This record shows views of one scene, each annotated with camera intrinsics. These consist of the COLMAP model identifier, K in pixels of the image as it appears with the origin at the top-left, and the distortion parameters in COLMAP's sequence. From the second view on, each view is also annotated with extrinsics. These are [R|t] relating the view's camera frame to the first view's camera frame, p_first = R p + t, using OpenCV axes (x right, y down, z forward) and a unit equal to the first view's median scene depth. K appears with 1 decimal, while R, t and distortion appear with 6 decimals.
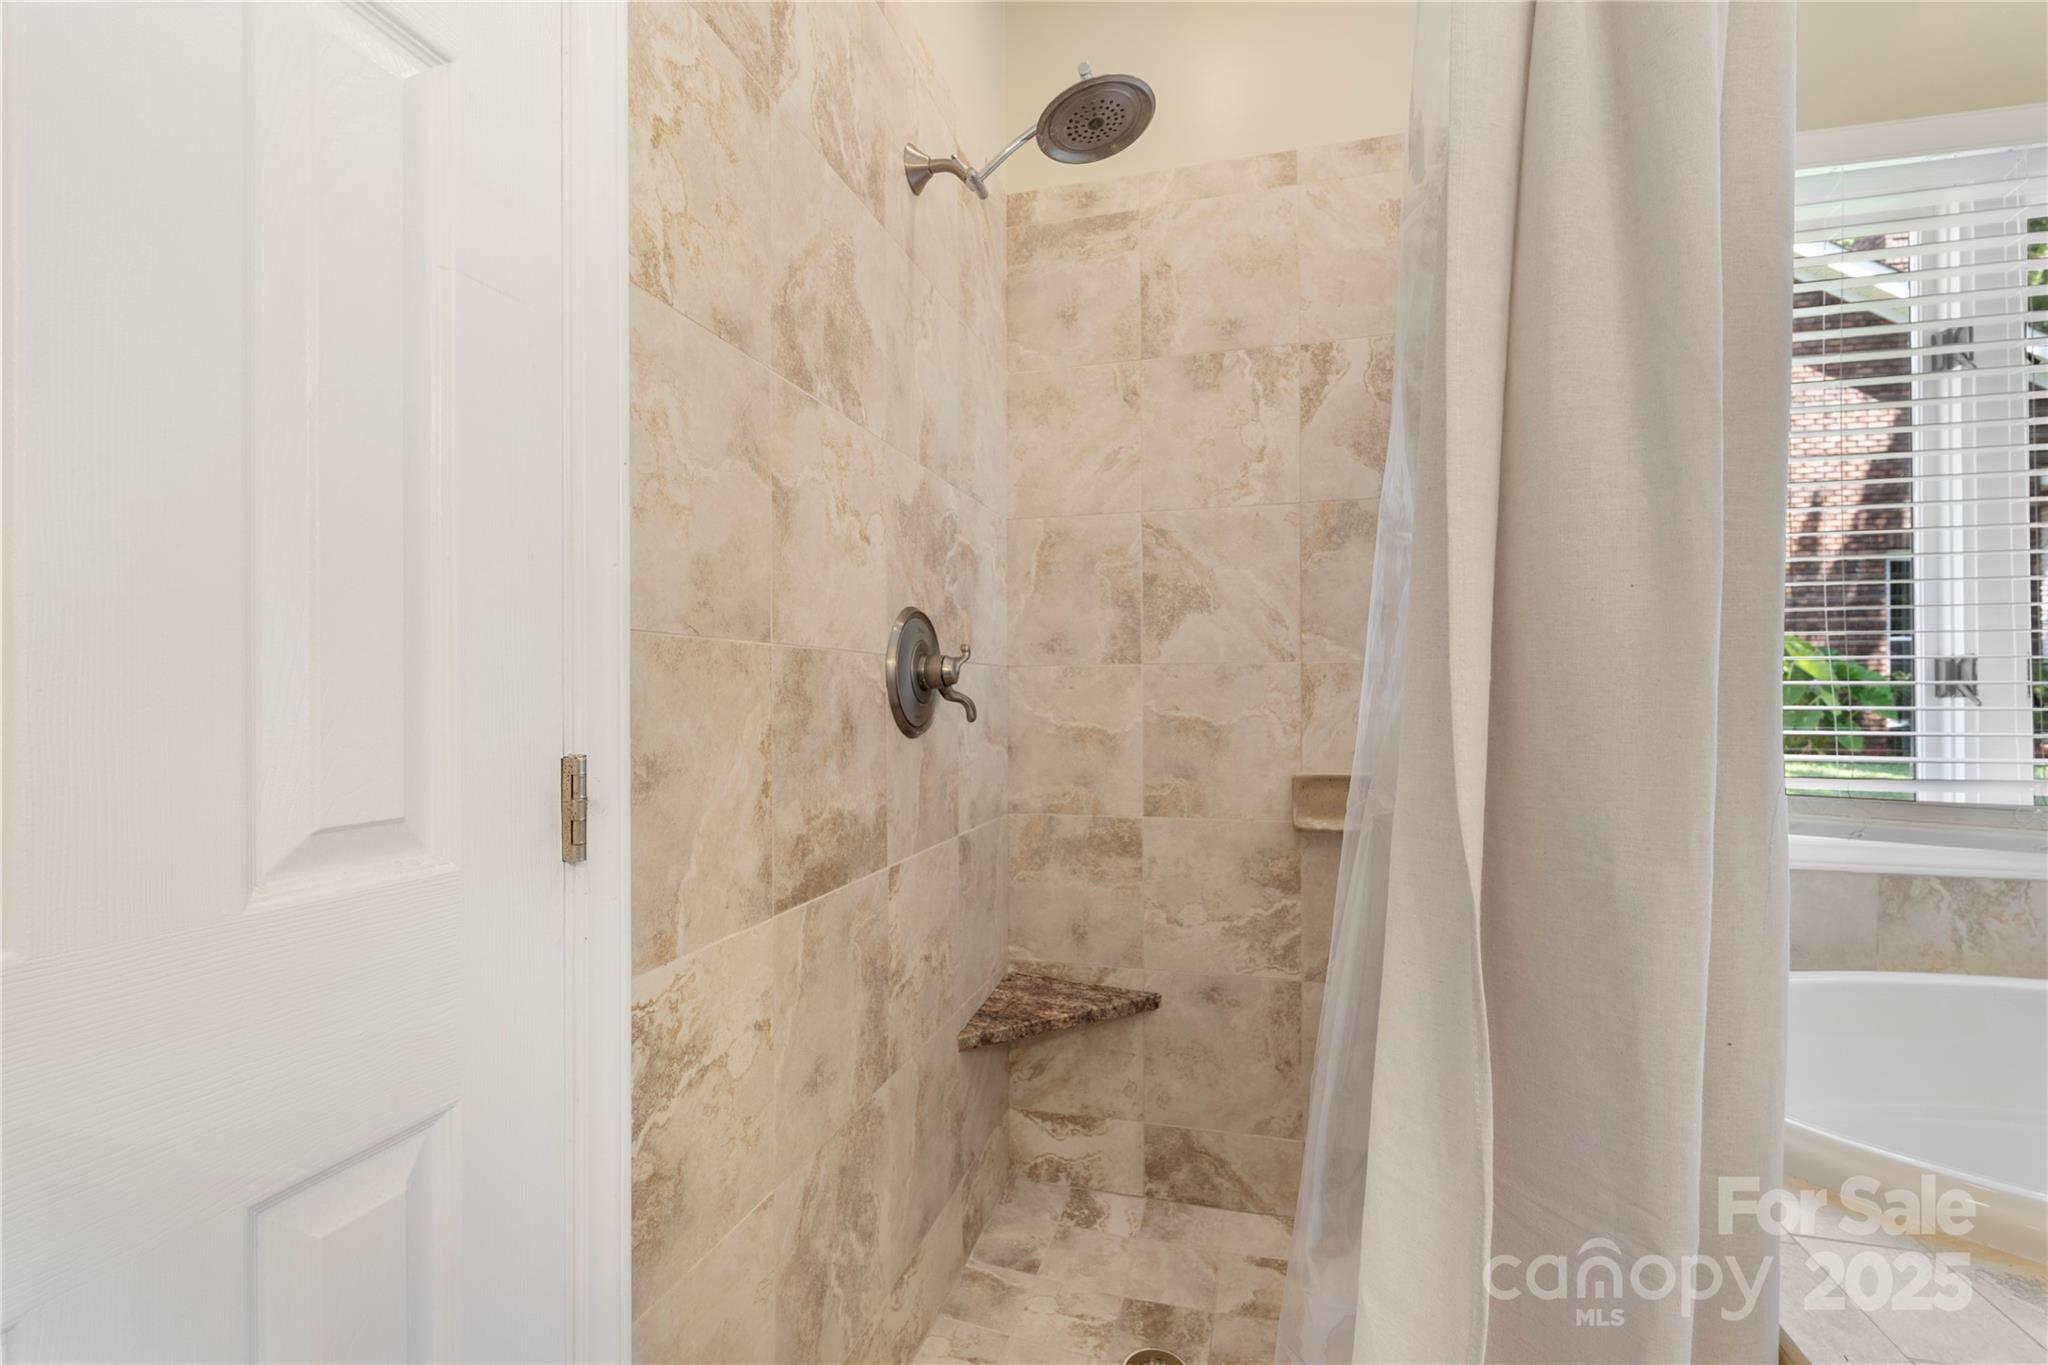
lens RADIAL K [[915.3, 0, 1018.7], [0, 915.3, 693.1], [0, 0, 1]] dist [-0.004145, 0.000746]
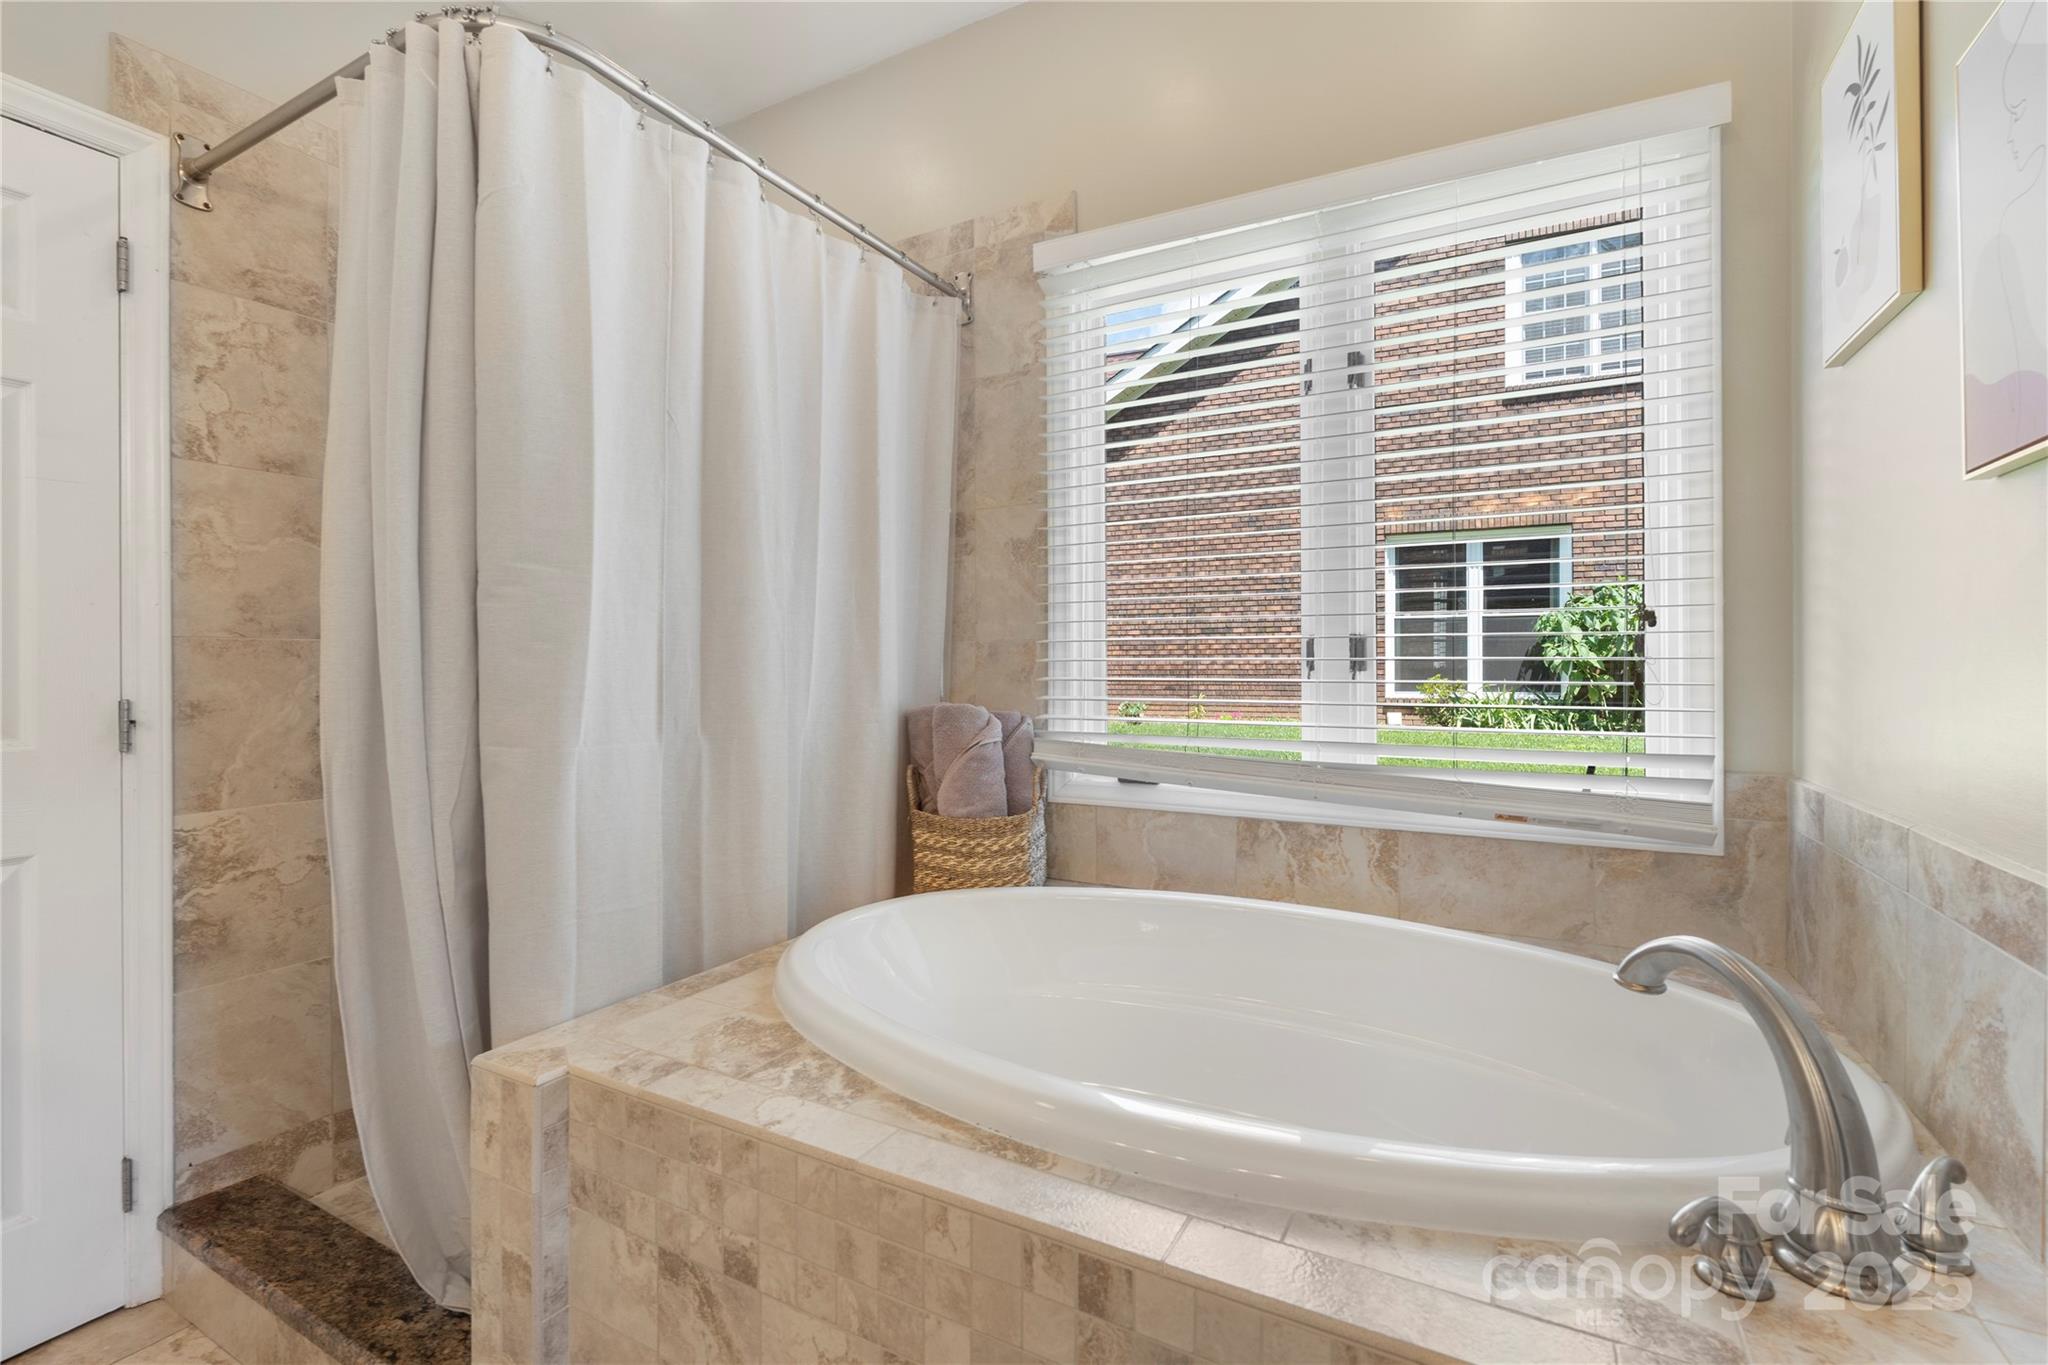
lens RADIAL K [[915.3, 0, 1036.7], [0, 915.3, 668.7], [0, 0, 1]] dist [-0.004145, 0.000746]
pose [[0.970478, -0.000030, -0.241189, 1.550048], [0.000689, 0.999996, 0.002648, -0.003287], [0.241188, -0.002736, 0.970475, -0.377335]]
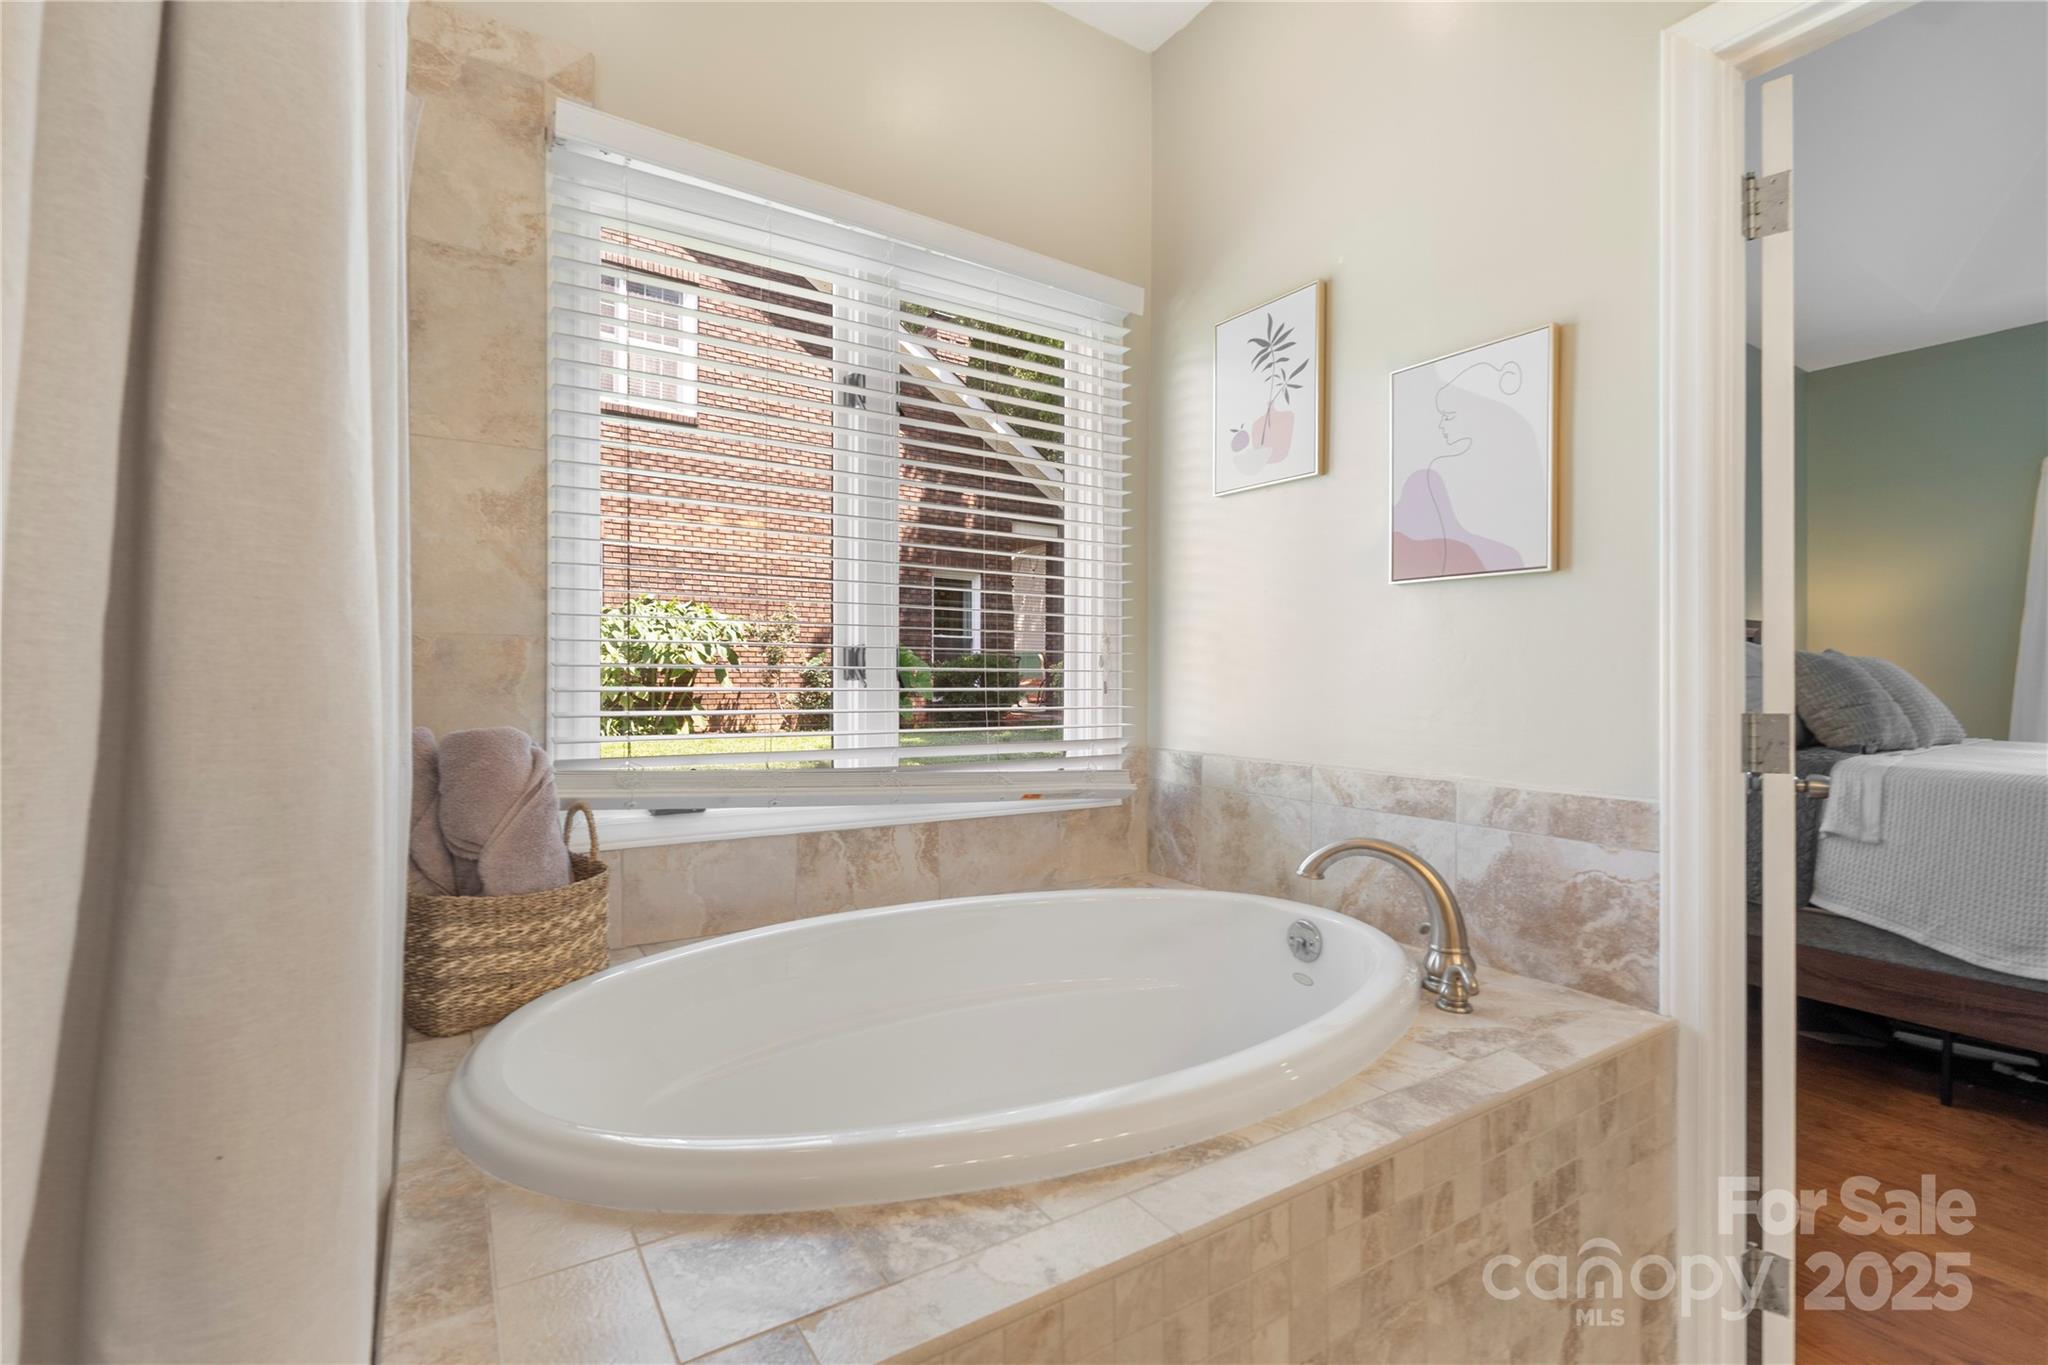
lens RADIAL K [[915.3, 0, 1025.3], [0, 915.3, 679.8], [0, 0, 1]] dist [-0.004145, 0.000746]
pose [[0.673912, 0.002128, 0.738808, 0.457148], [-0.006288, 0.999976, 0.002856, -0.000512], [-0.738784, -0.006571, 0.673910, 0.027613]]
